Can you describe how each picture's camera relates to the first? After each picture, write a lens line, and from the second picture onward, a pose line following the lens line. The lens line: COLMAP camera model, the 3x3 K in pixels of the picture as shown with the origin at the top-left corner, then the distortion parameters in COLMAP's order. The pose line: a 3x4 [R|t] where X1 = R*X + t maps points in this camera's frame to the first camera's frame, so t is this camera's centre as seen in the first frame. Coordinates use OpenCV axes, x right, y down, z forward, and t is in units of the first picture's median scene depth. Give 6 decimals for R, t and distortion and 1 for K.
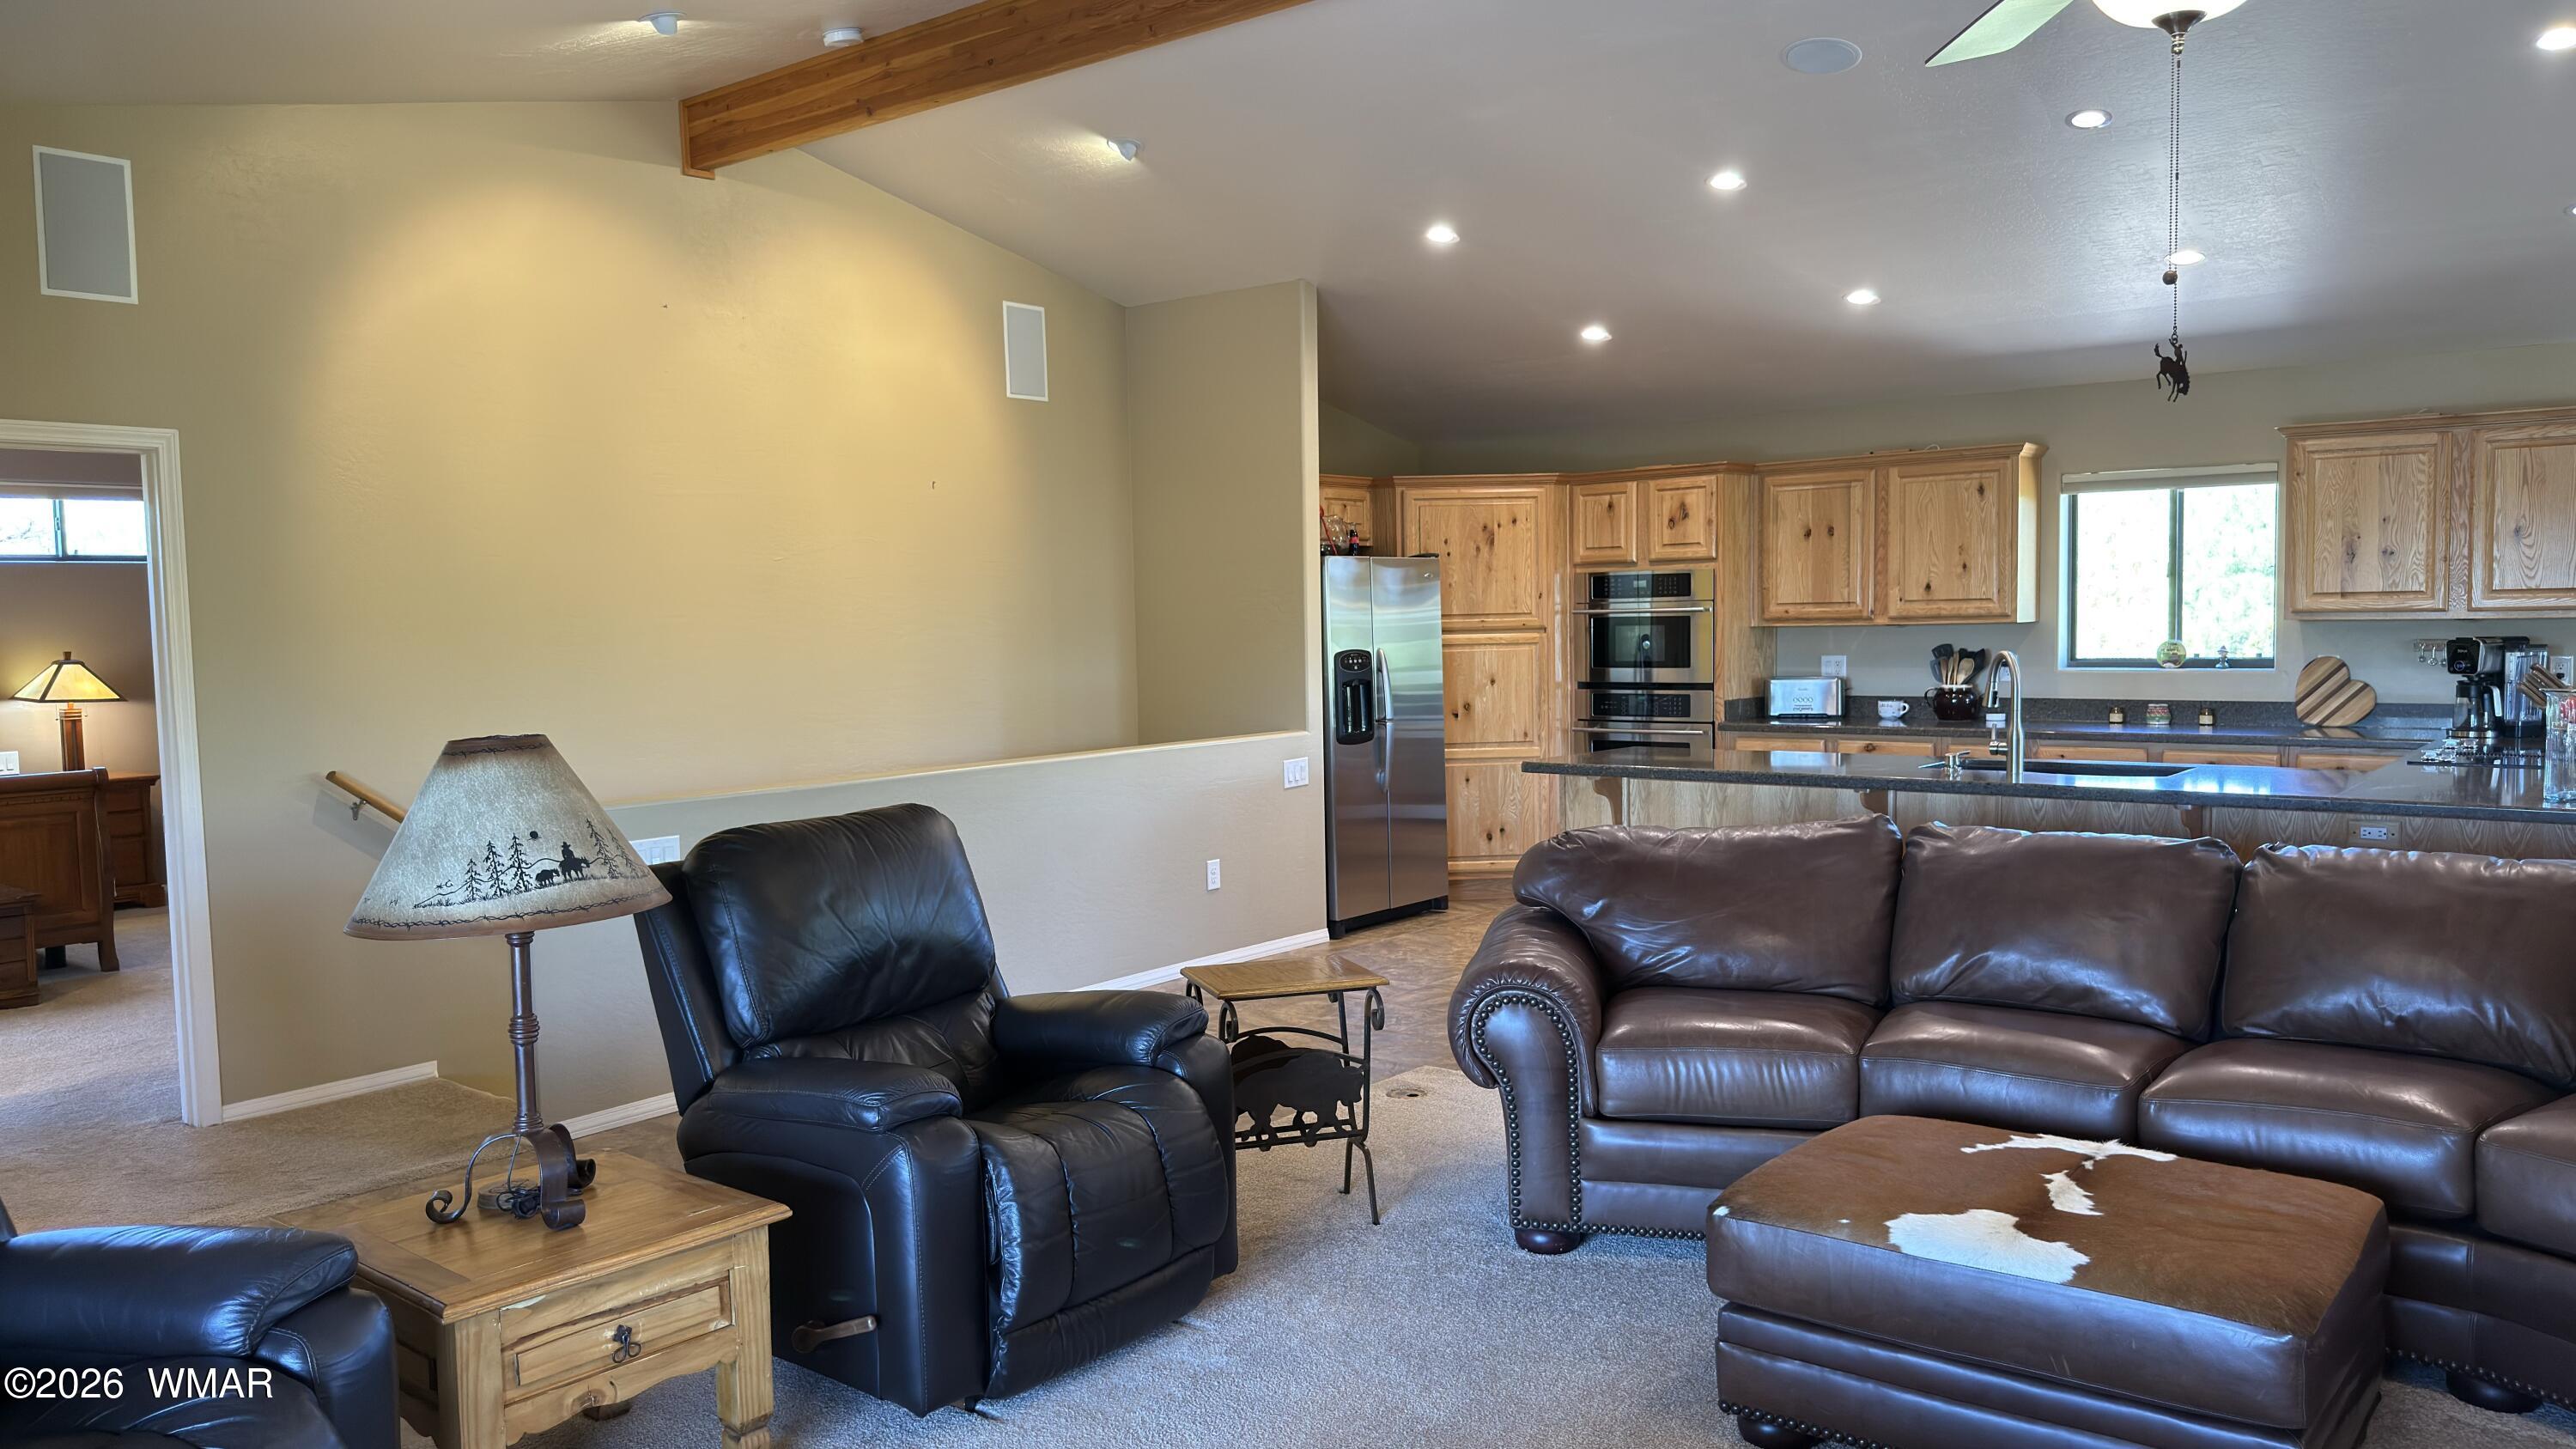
lens RADIAL K [[1797.5, 0, 1284.4], [0, 1797.5, 738.3], [0, 0, 1]] dist [0.071578, -0.103679]
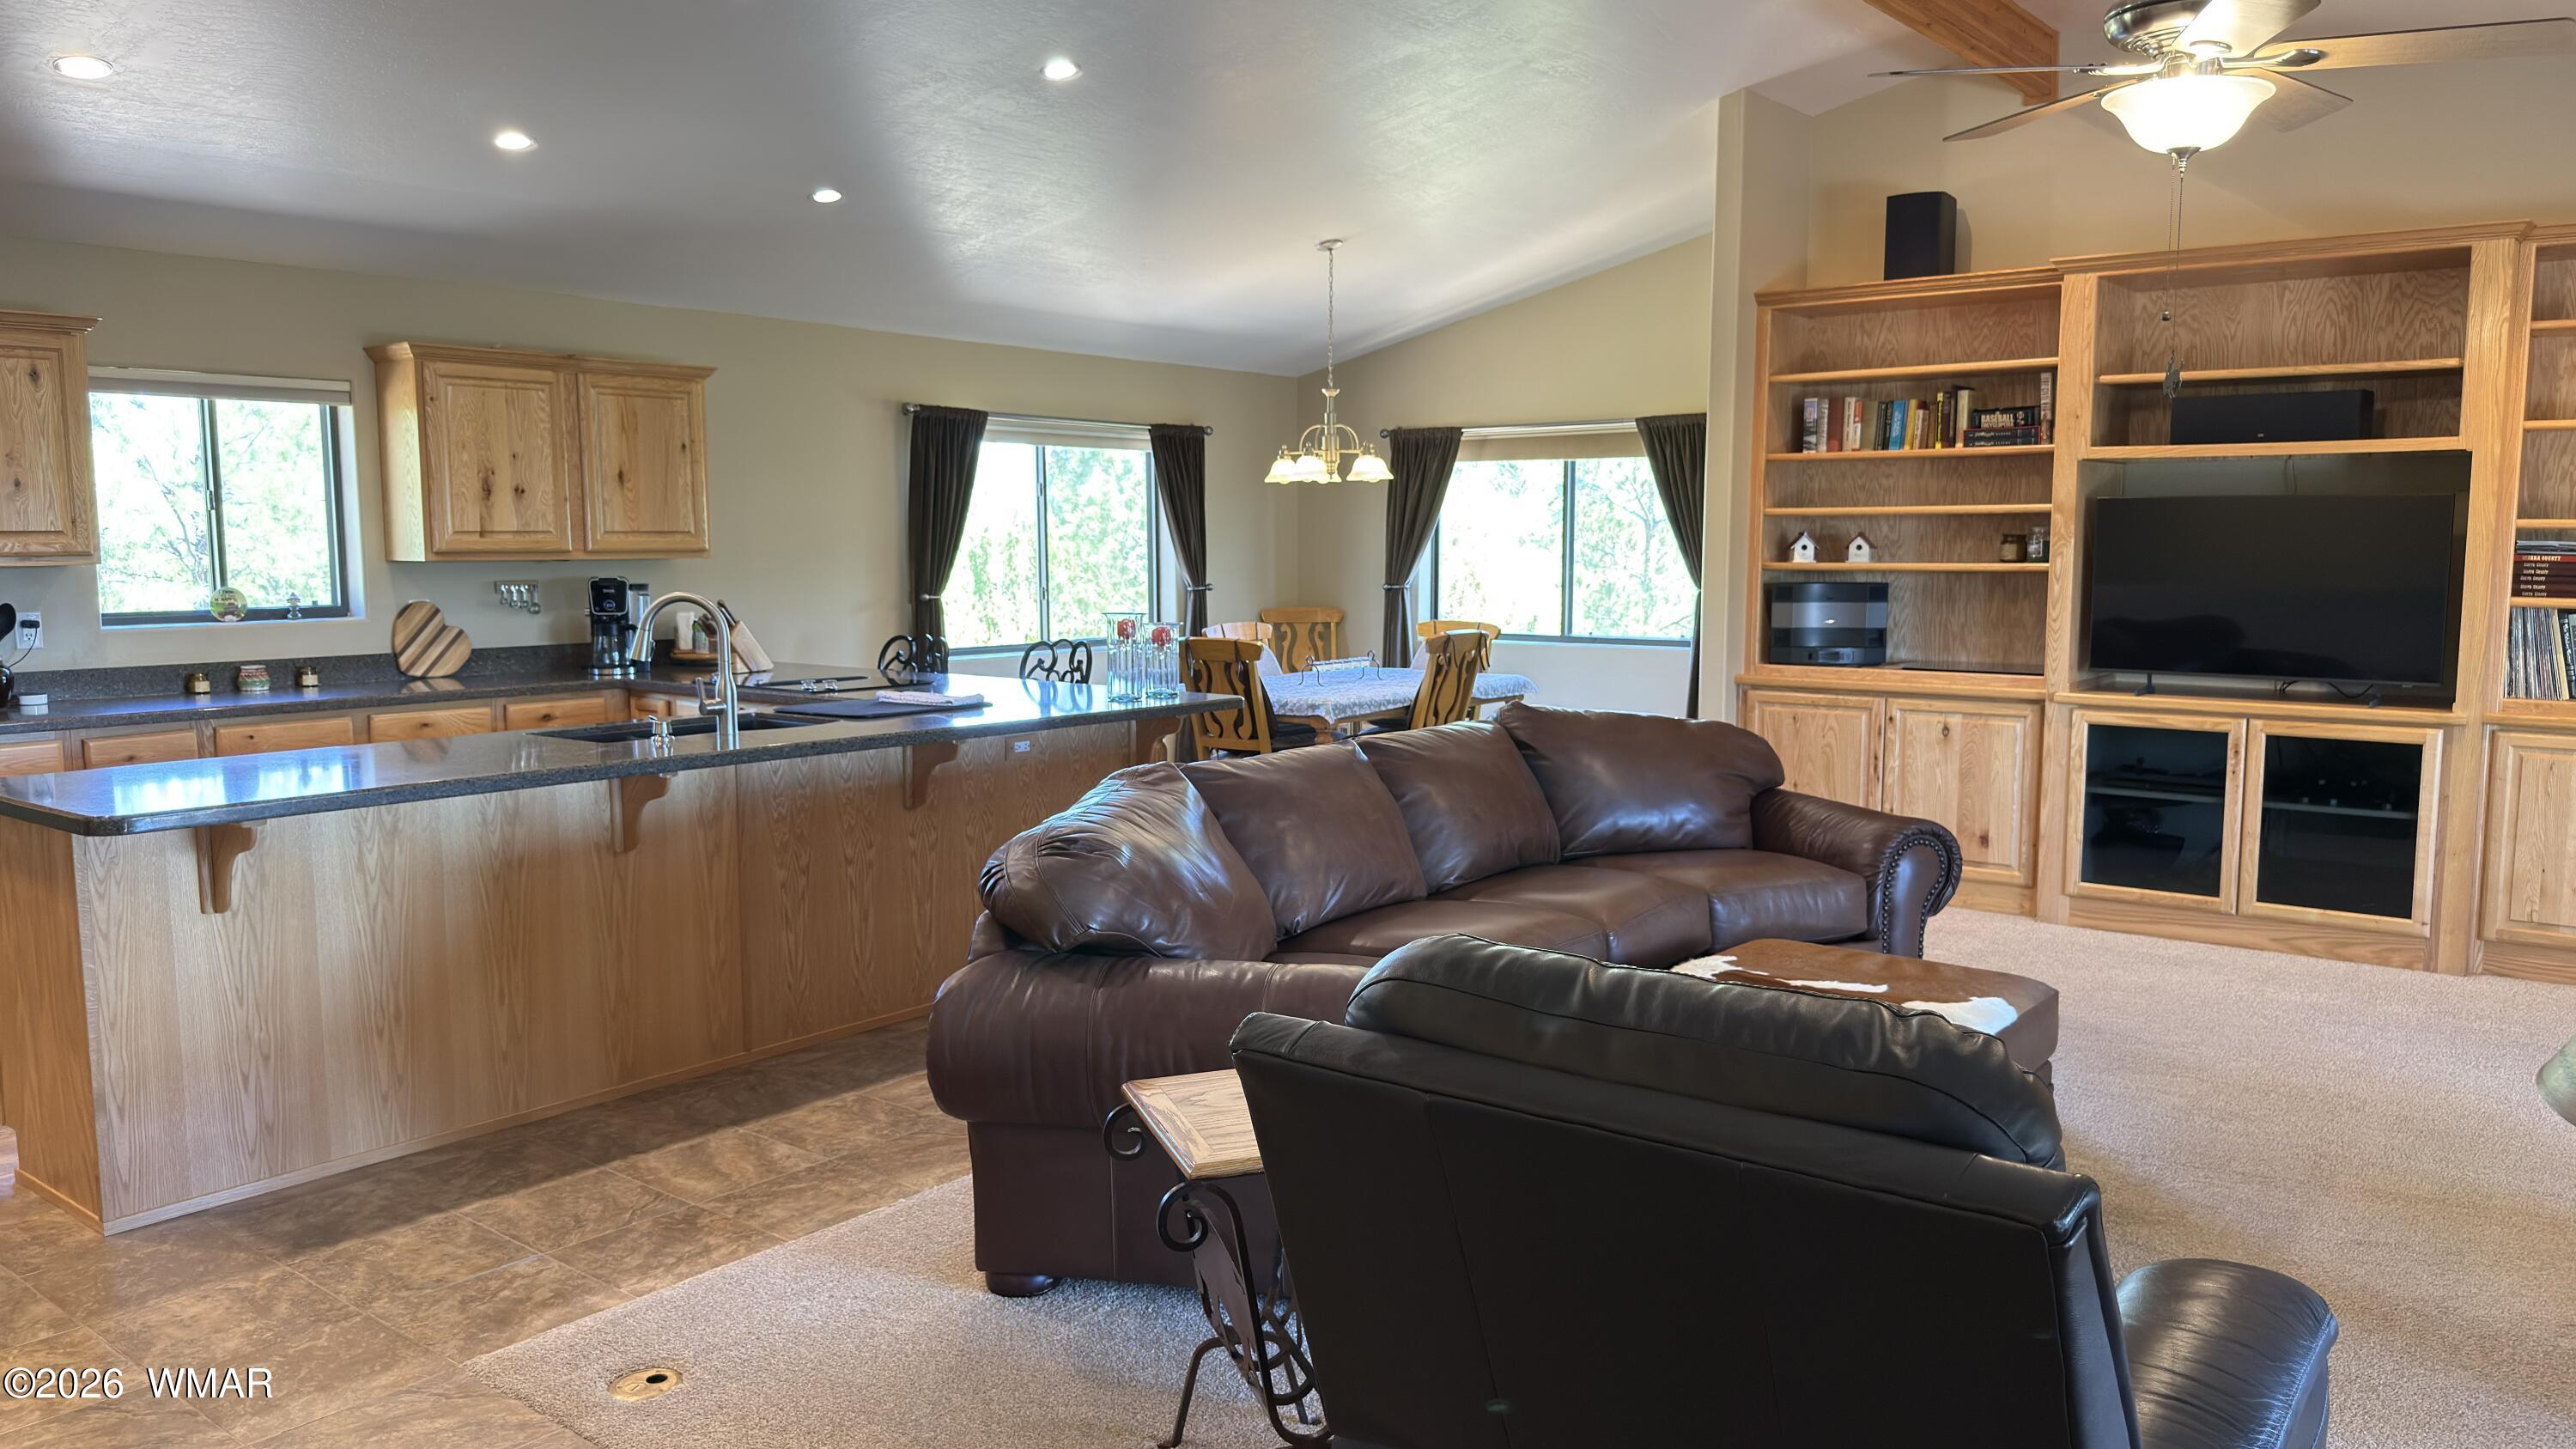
lens RADIAL K [[1797.5, 0, 1282.7], [0, 1797.5, 745.2], [0, 0, 1]] dist [0.071578, -0.103679]
pose [[-0.006830, -0.099133, 0.995051, -0.569394], [0.071292, 0.992494, 0.099368, -0.054072], [-0.997432, 0.071617, 0.000289, 0.933308]]
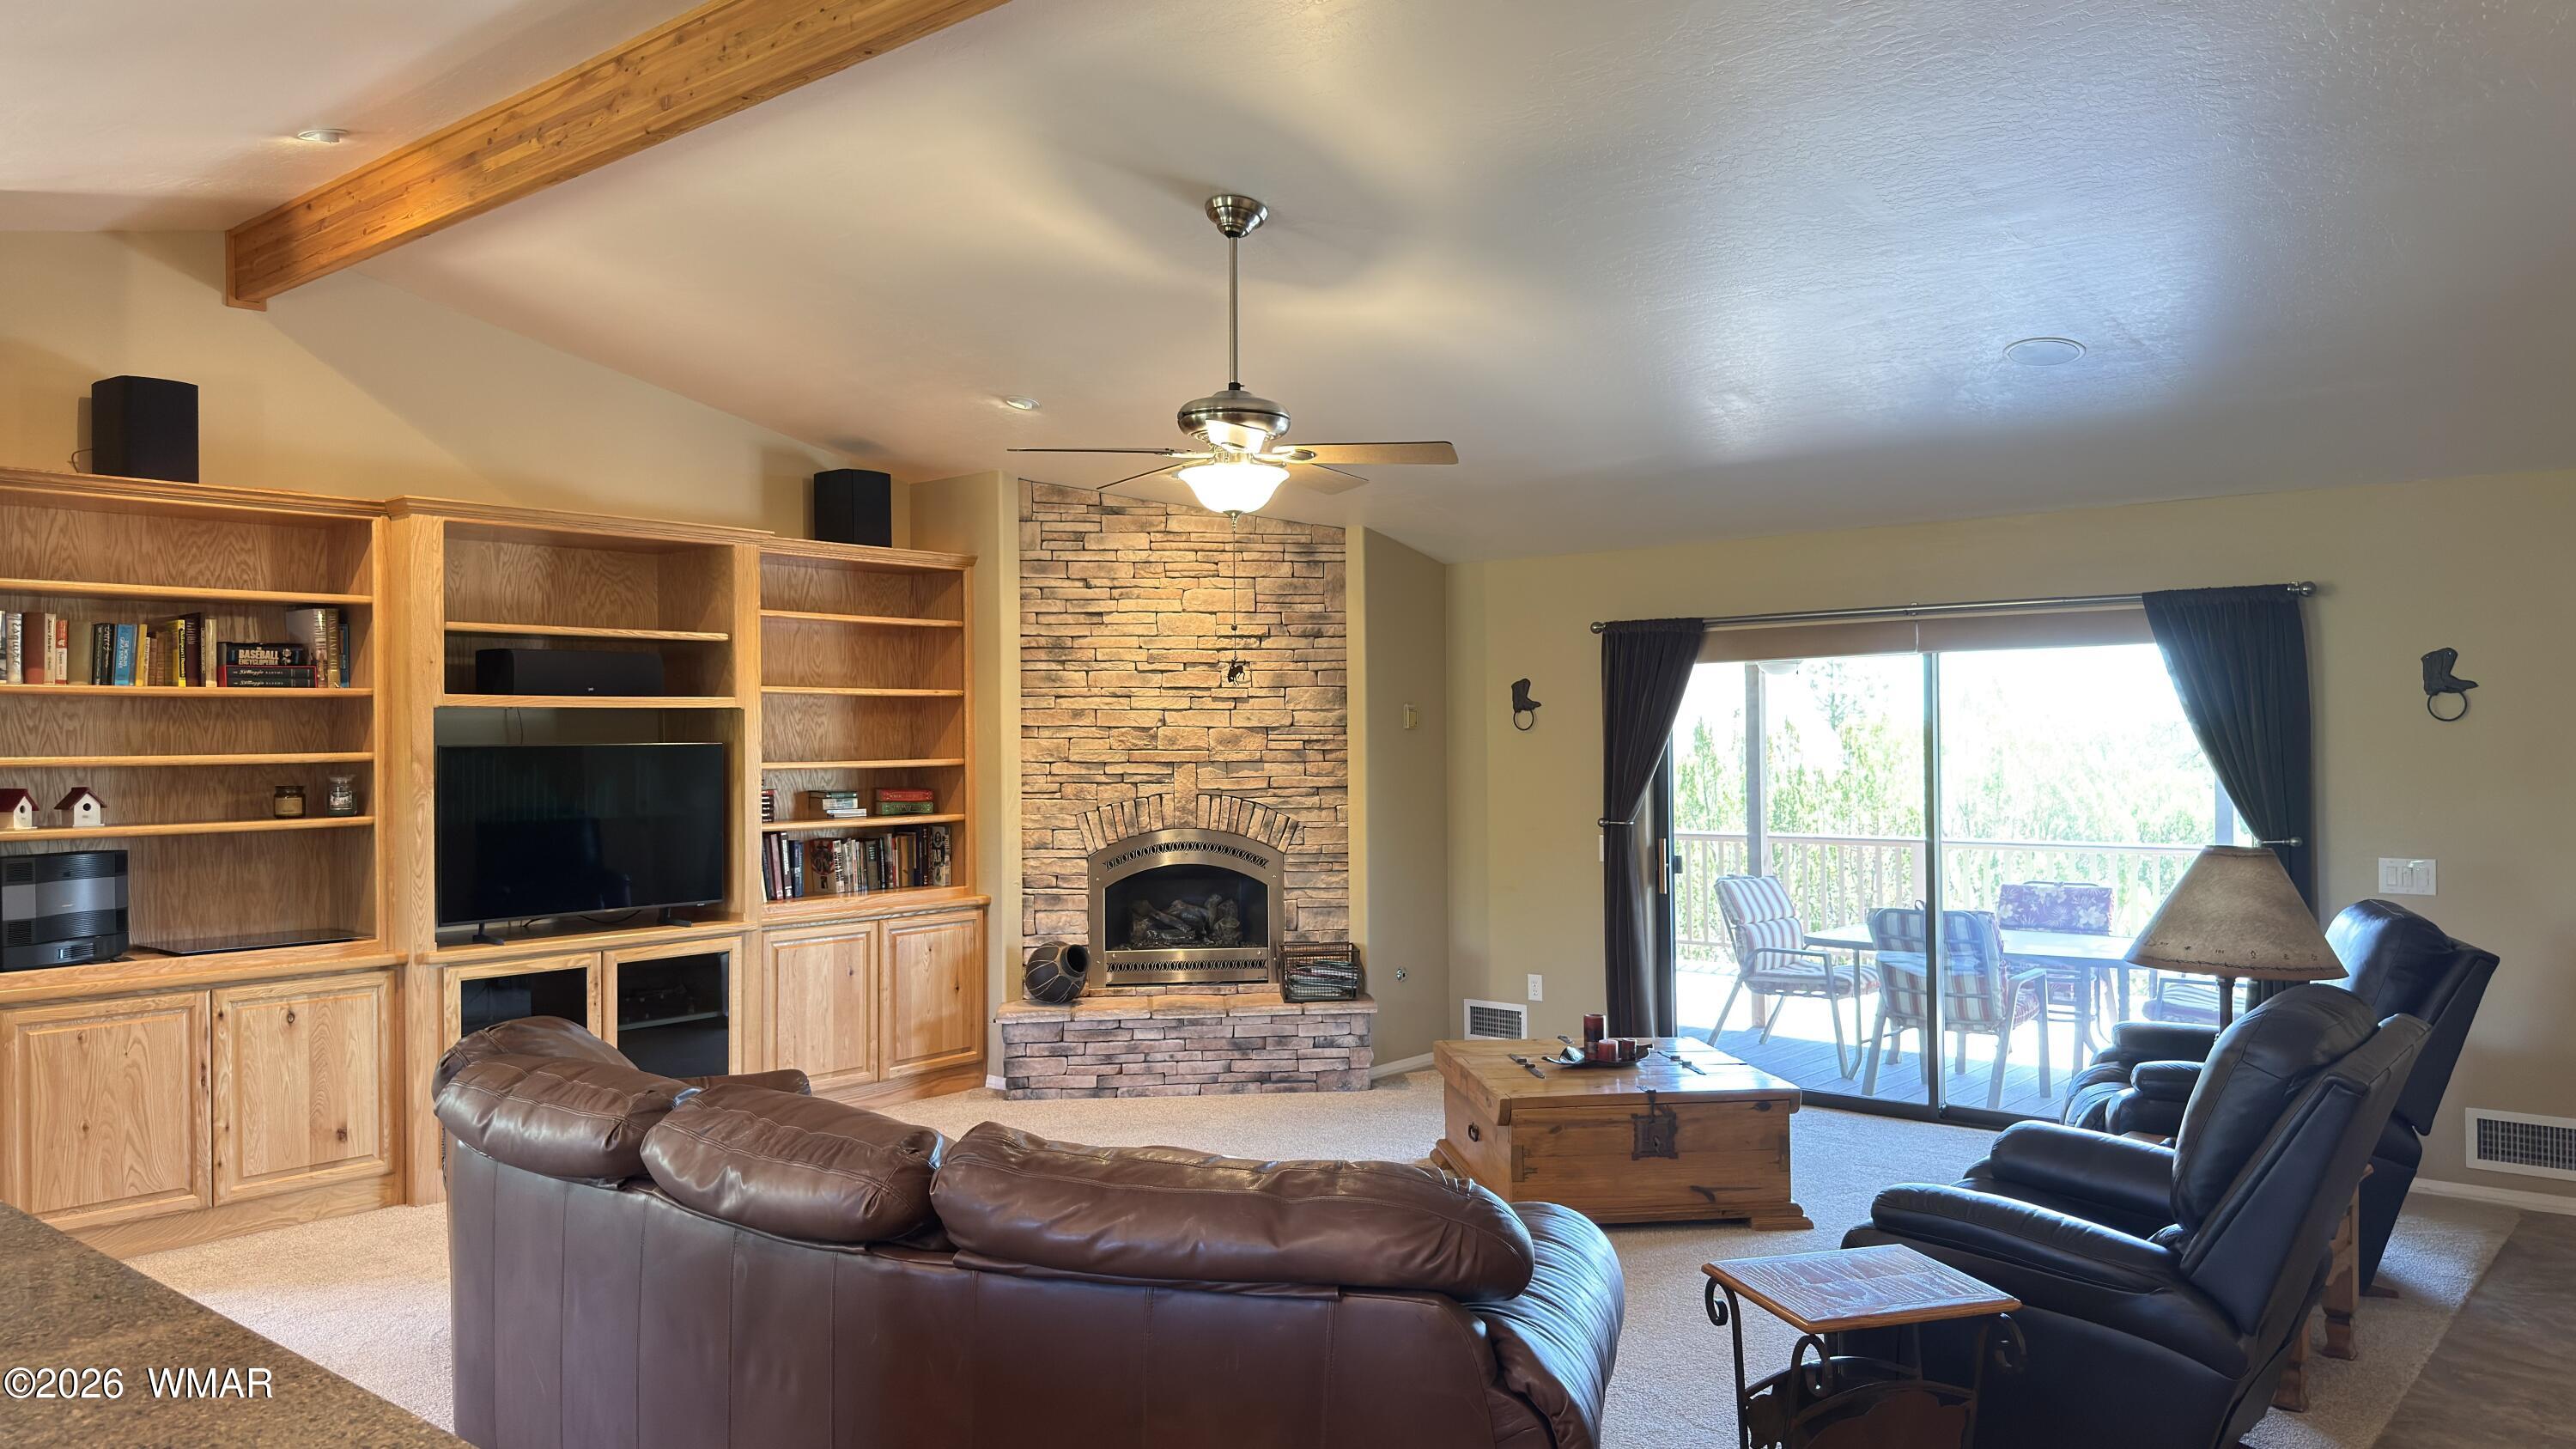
lens RADIAL K [[1797.5, 0, 1288.2], [0, 1797.5, 731.0], [0, 0, 1]] dist [0.071578, -0.103679]
pose [[-0.999574, 0.024080, 0.016467, 0.198444], [0.025184, 0.997198, 0.070447, -0.152211], [-0.014725, 0.070831, -0.997380, 1.644280]]
